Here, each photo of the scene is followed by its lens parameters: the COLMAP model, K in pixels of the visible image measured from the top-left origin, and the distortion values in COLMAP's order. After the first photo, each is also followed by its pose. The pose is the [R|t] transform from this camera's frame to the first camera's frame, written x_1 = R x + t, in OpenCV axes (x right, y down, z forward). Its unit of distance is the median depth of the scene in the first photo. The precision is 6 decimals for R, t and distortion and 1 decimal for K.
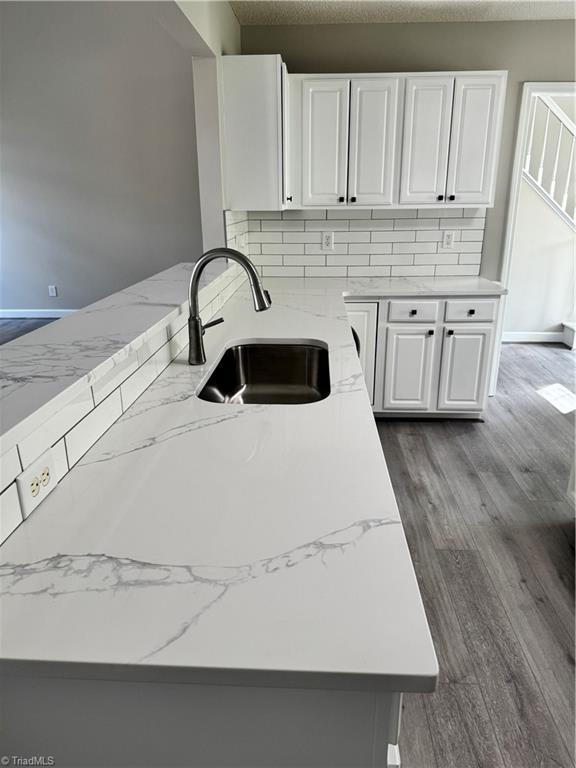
lens RADIAL K [[547.3, 0, 289.3], [0, 547.3, 382.8], [0, 0, 1]] dist [0.011177, -0.011951]
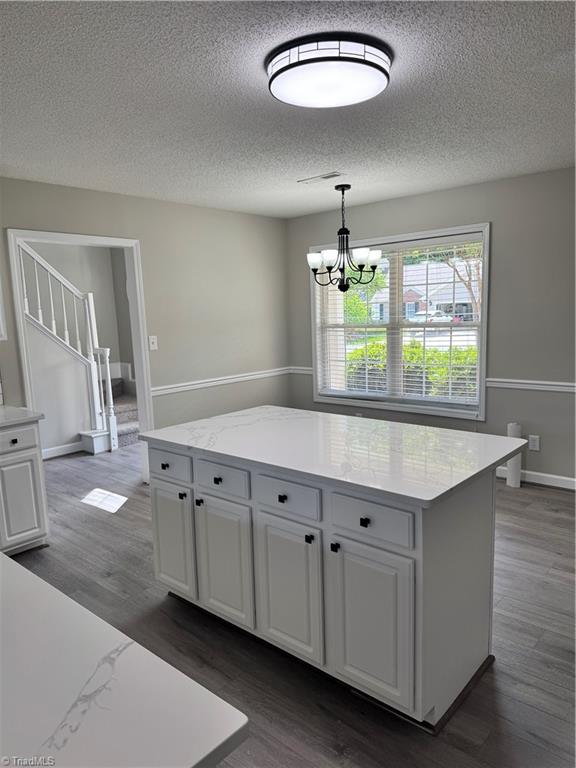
lens RADIAL K [[547.3, 0, 287.2], [0, 547.3, 385.7], [0, 0, 1]] dist [0.011177, -0.011951]
pose [[0.624418, -0.129365, 0.770303, -0.105482], [0.277510, 0.958591, -0.063968, -0.023668], [-0.730130, 0.253709, 0.634462, -0.020249]]
